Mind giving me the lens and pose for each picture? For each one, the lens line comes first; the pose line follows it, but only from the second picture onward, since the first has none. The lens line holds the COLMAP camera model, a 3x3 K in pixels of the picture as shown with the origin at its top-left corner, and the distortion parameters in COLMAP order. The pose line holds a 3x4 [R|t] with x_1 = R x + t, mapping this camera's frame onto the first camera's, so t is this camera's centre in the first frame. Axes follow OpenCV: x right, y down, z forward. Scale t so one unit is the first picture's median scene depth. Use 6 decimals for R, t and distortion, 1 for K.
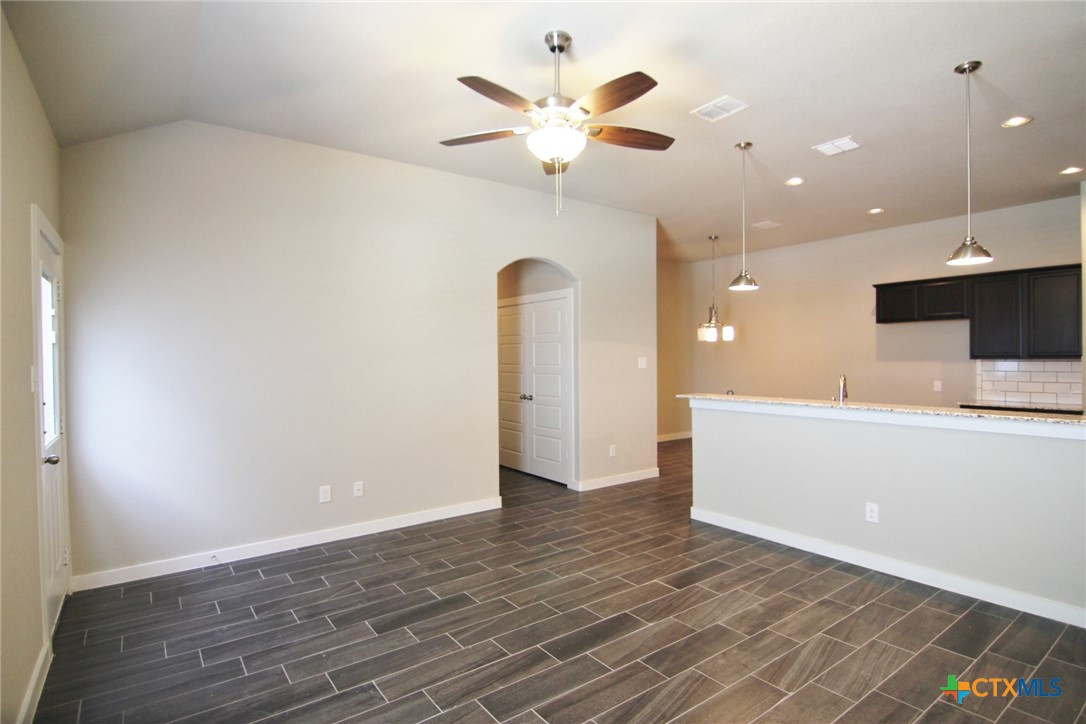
lens RADIAL K [[554.3, 0, 552.2], [0, 554.3, 361.9], [0, 0, 1]] dist [-0.003937, -0.000989]
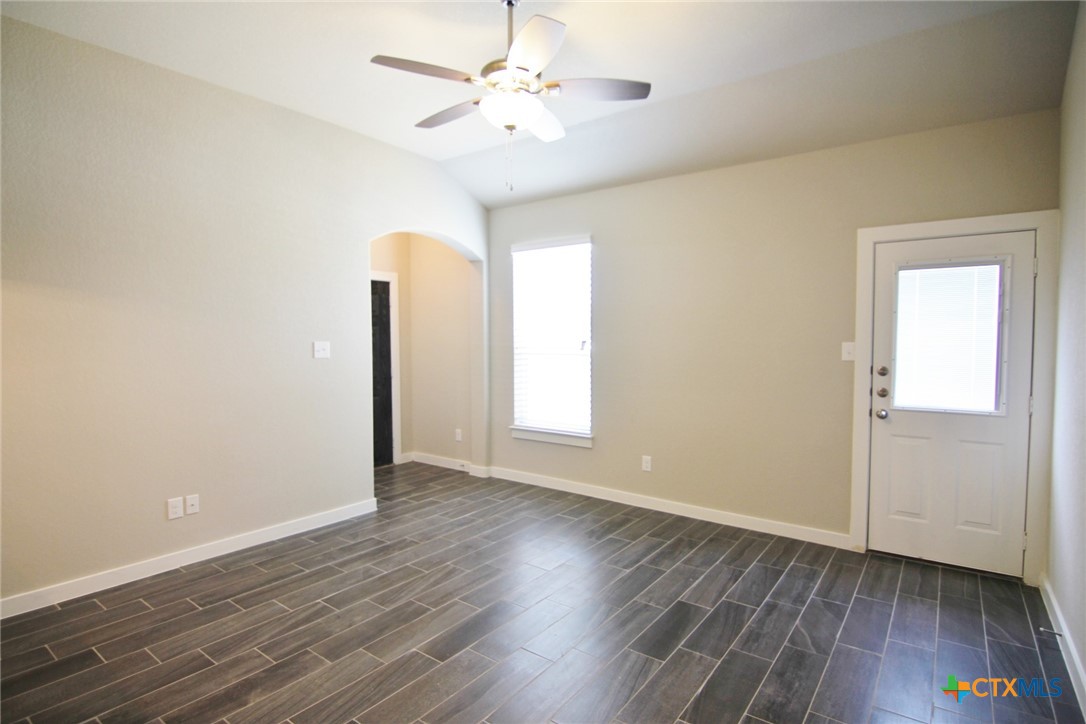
lens RADIAL K [[554.3, 0, 552.2], [0, 554.3, 361.9], [0, 0, 1]] dist [-0.003937, -0.000989]
pose [[-0.956301, 0.020094, -0.291692, 0.238633], [0.004327, 0.998499, 0.054599, -0.026793], [0.292352, 0.050951, -0.954953, 2.069952]]
